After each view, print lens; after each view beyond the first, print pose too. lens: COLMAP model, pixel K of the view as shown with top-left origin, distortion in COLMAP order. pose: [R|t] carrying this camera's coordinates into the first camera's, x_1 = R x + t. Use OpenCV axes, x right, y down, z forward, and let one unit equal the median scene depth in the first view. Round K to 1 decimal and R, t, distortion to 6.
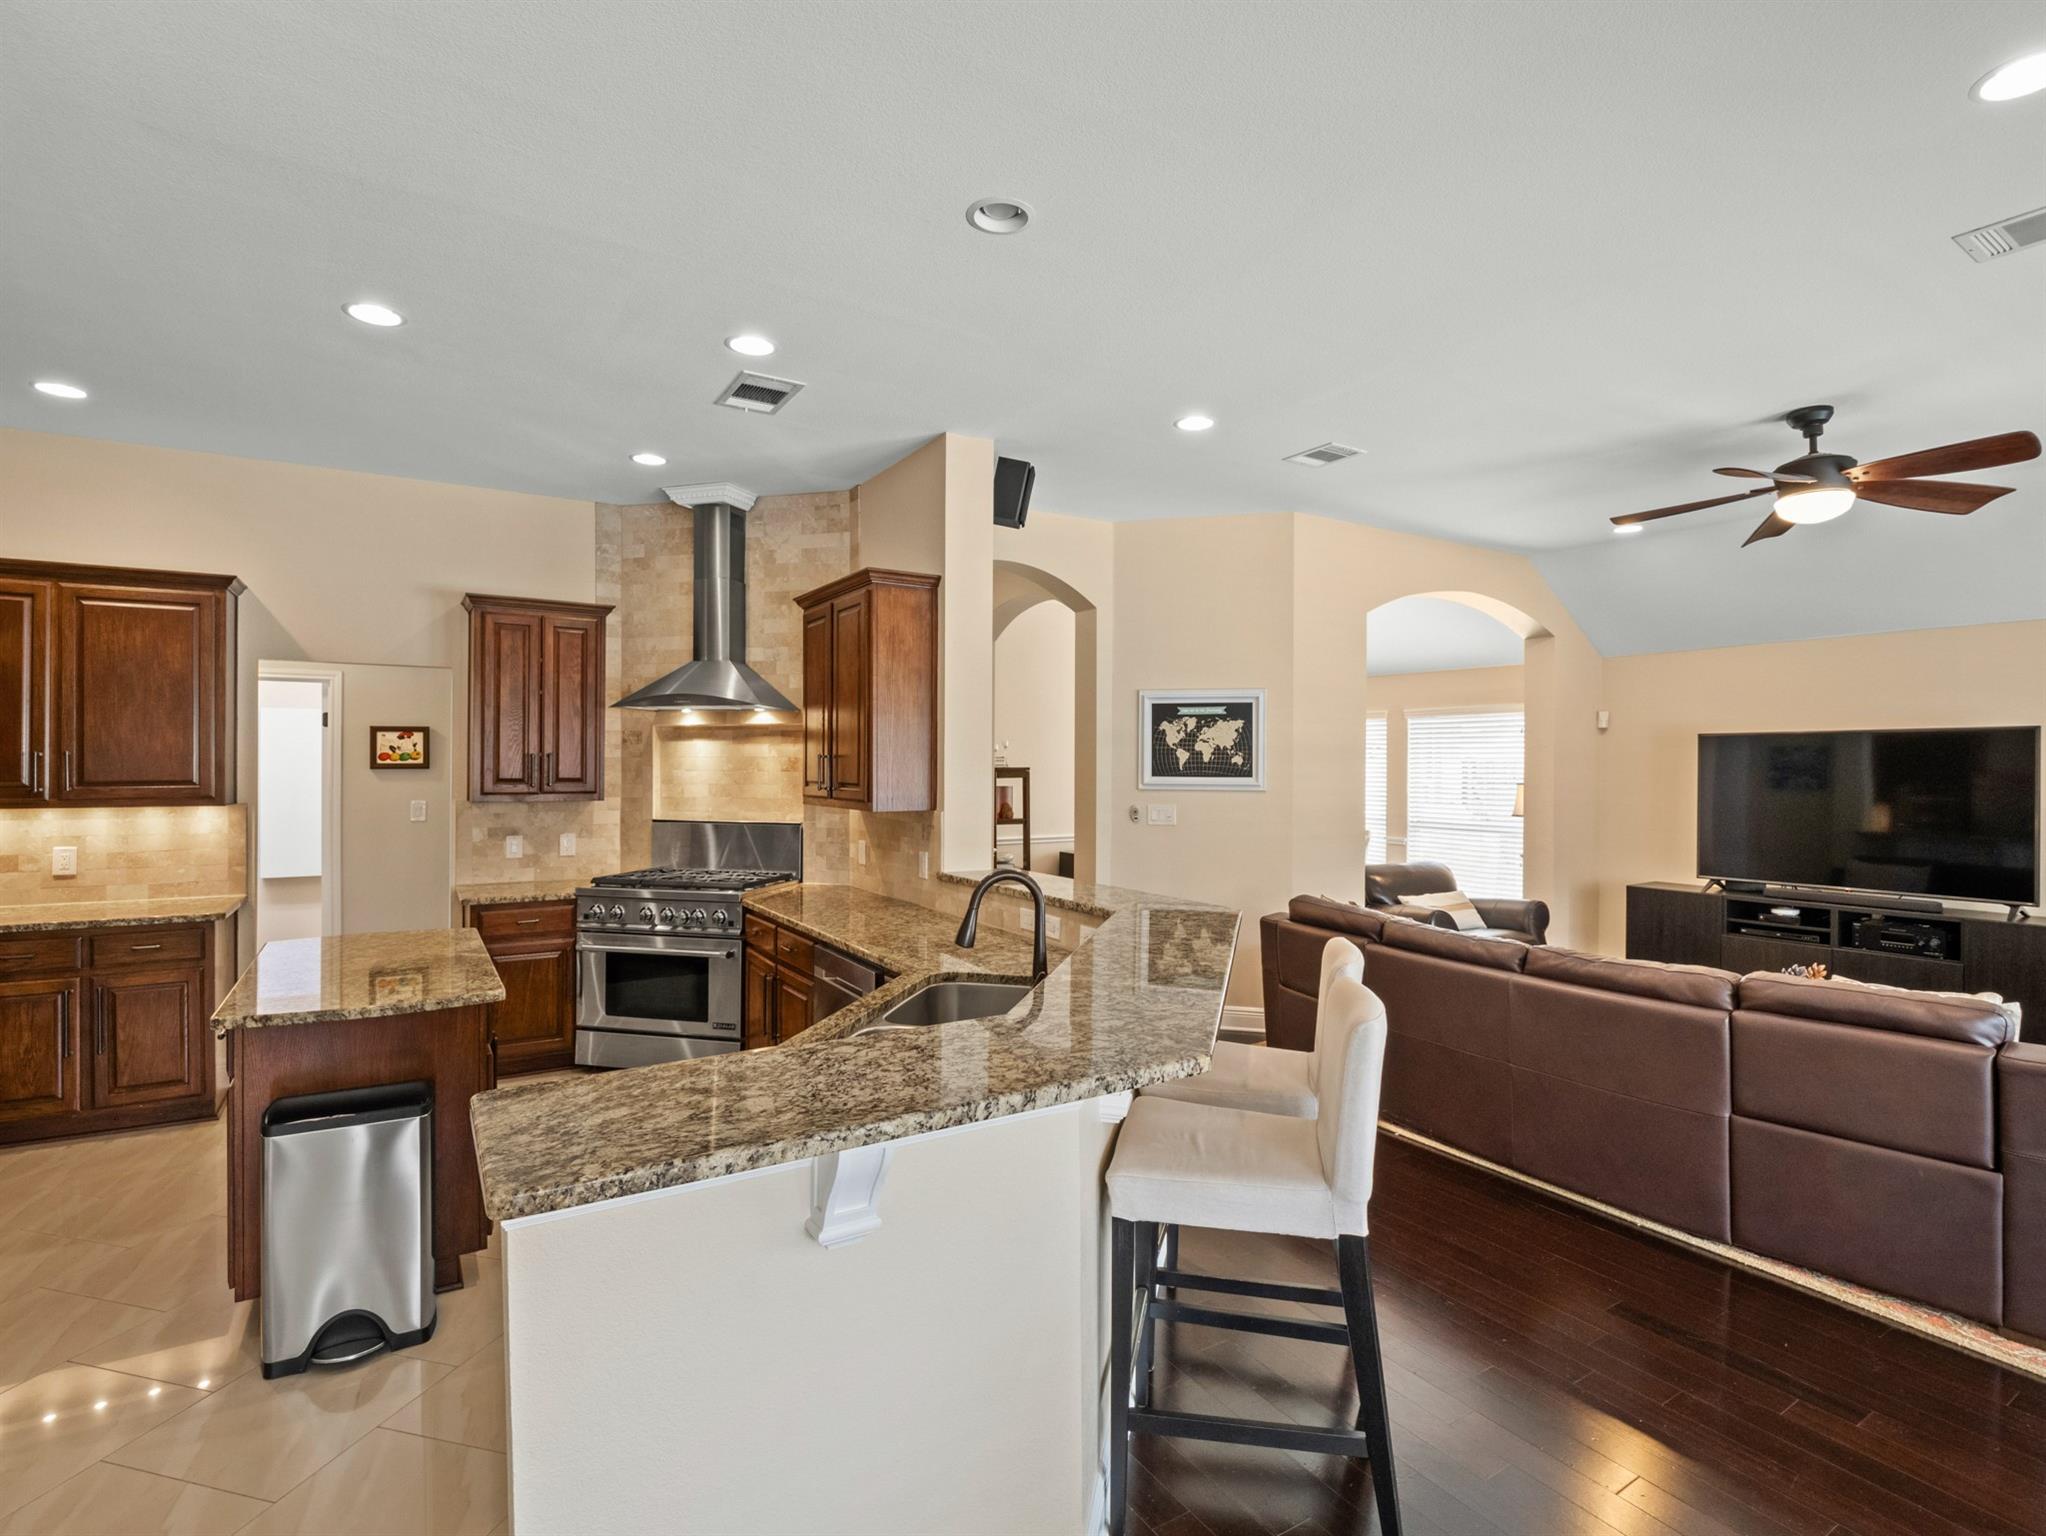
lens RADIAL K [[993.4, 0, 1023.3], [0, 993.4, 760.1], [0, 0, 1]] dist [-0.002581, -0.009579]
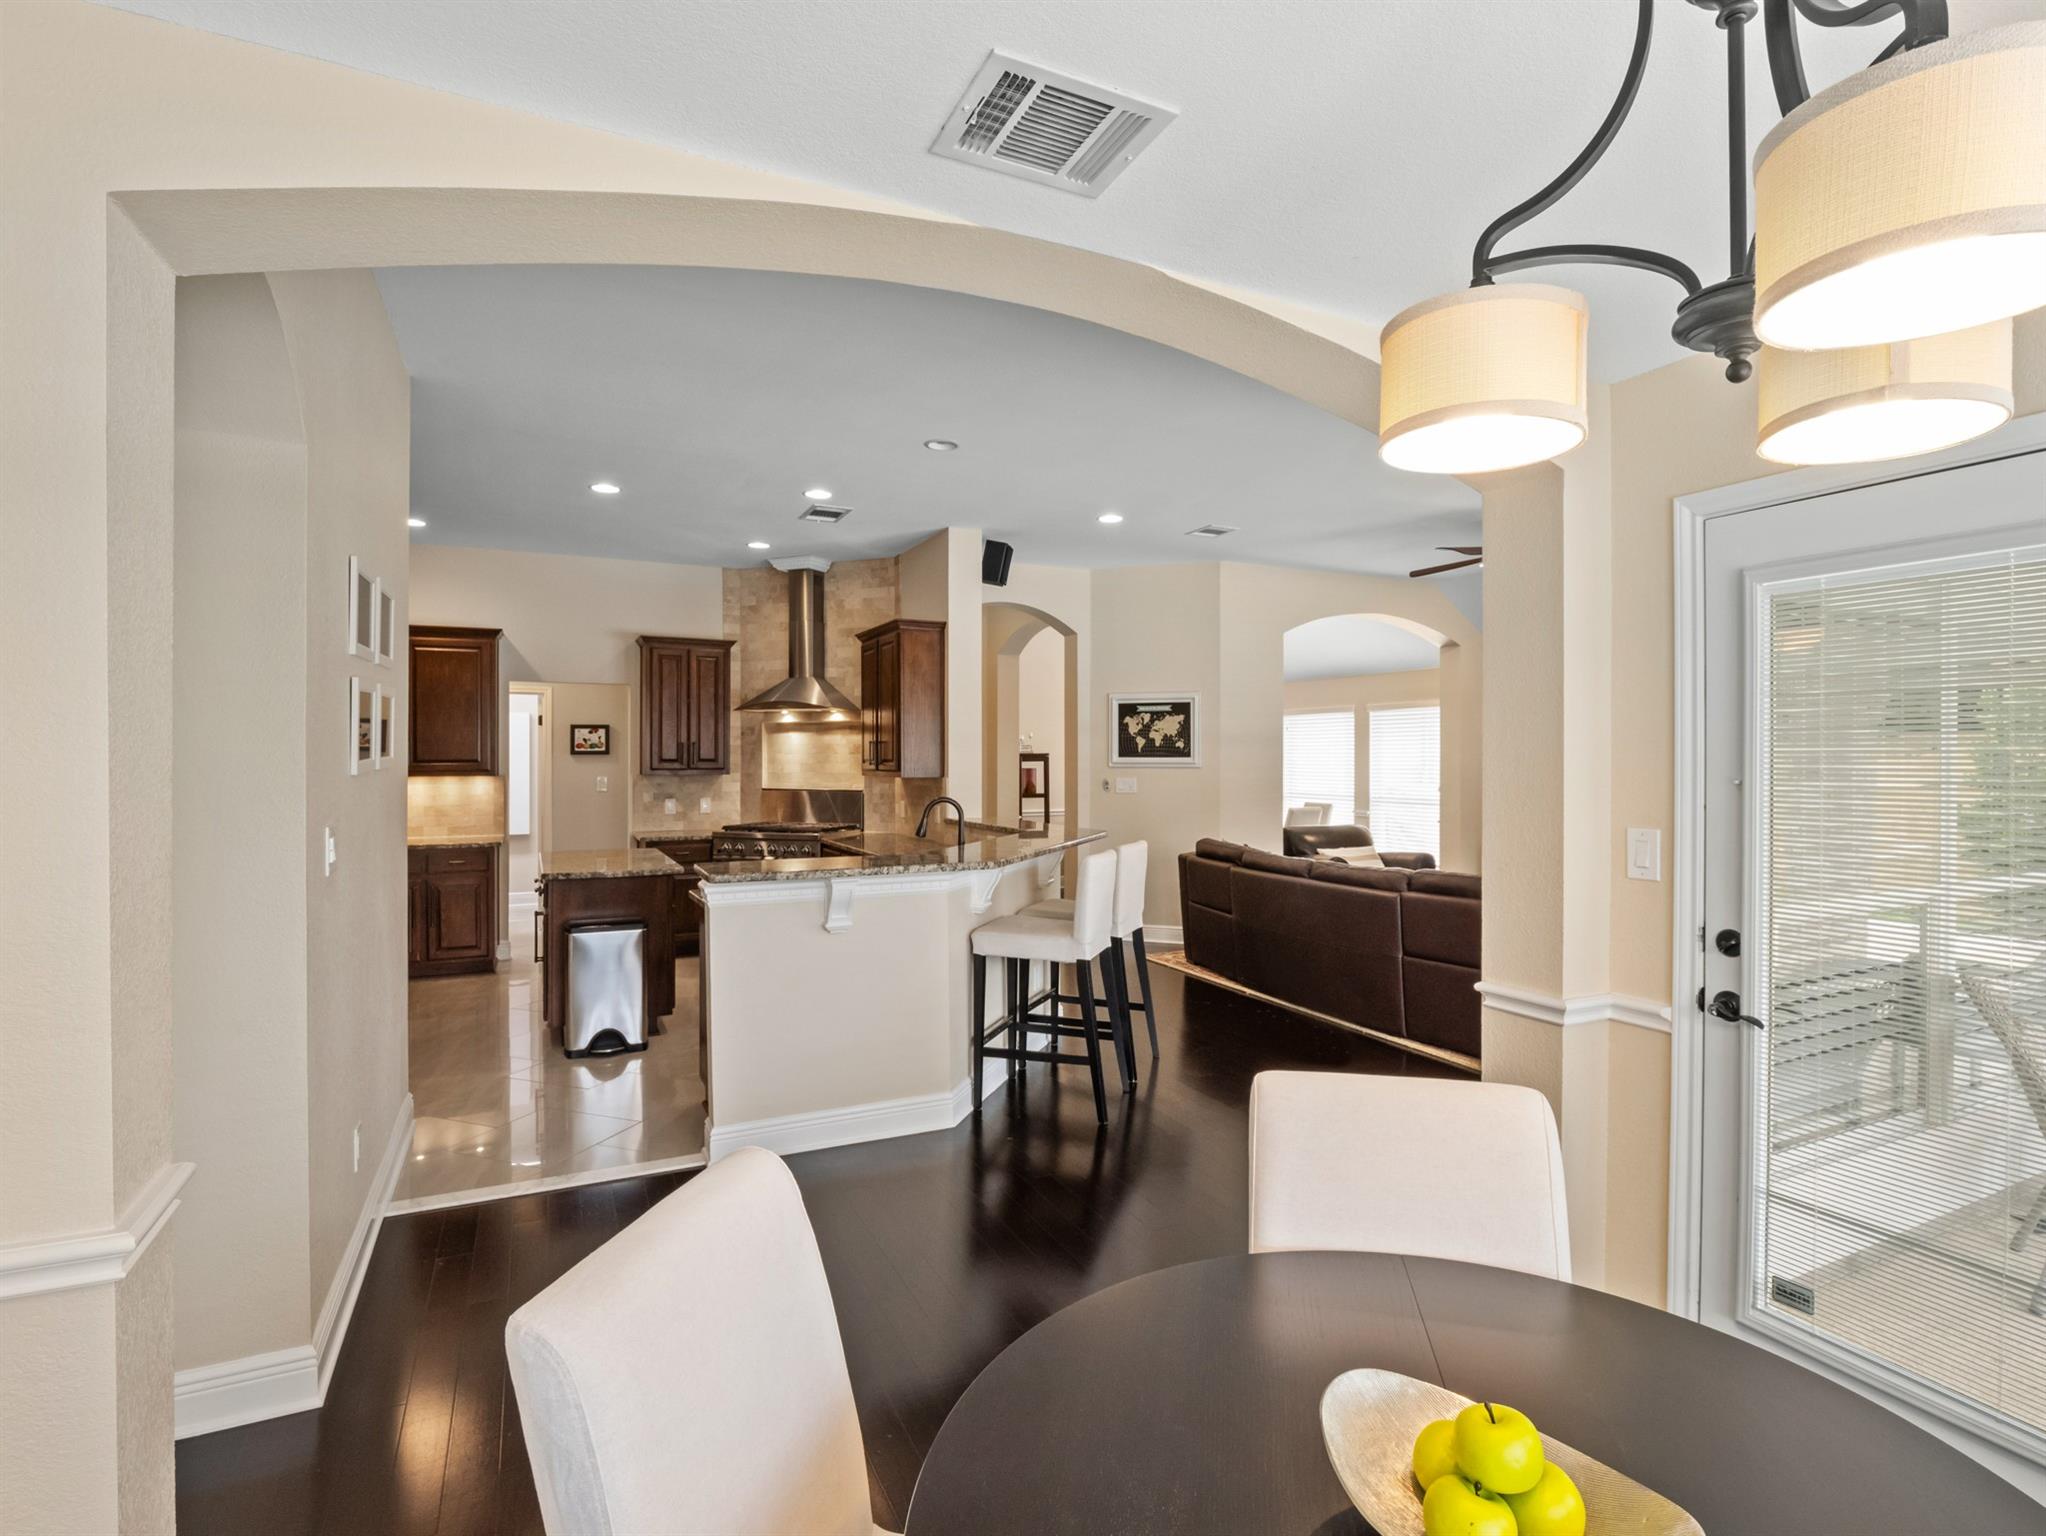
lens RADIAL K [[1000.0, 0, 1028.1], [0, 1000.0, 752.8], [0, 0, 1]] dist [-0.001049, -0.010234]
pose [[0.995152, -0.005272, -0.098206, 0.156236], [0.005025, 0.999984, -0.002764, 0.015136], [0.098219, 0.002257, 0.995162, -0.413556]]
